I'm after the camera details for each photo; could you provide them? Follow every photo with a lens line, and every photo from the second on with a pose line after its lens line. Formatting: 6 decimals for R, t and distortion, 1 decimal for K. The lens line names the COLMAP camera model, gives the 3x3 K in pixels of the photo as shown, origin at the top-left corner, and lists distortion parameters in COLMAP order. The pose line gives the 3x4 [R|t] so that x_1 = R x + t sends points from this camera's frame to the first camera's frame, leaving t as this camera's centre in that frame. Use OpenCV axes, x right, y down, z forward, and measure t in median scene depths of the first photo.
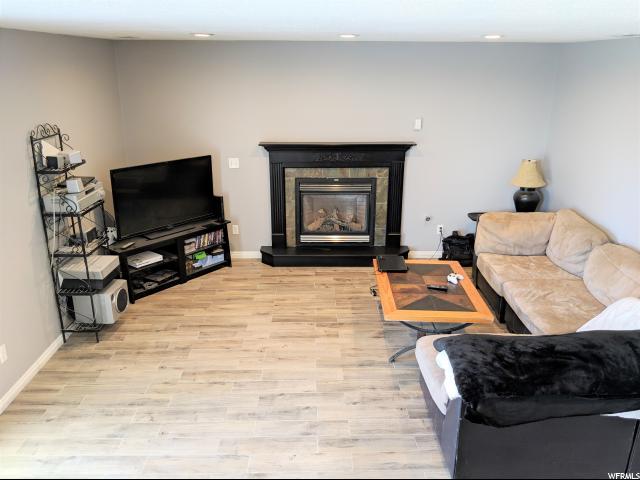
lens RADIAL K [[539.9, 0, 320.0], [0, 539.9, 240.0], [0, 0, 1]] dist [0.007597, -0.120131]
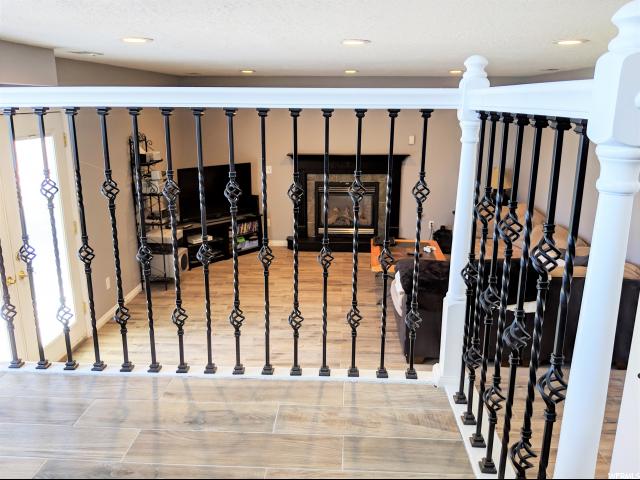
lens RADIAL K [[539.9, 0, 320.0], [0, 539.9, 240.0], [0, 0, 1]] dist [0.007597, -0.120131]
pose [[0.998046, 0.013374, -0.061028, 0.049029], [-0.017262, 0.997823, -0.063647, 0.111542], [0.060044, 0.064576, 0.996105, -0.283471]]
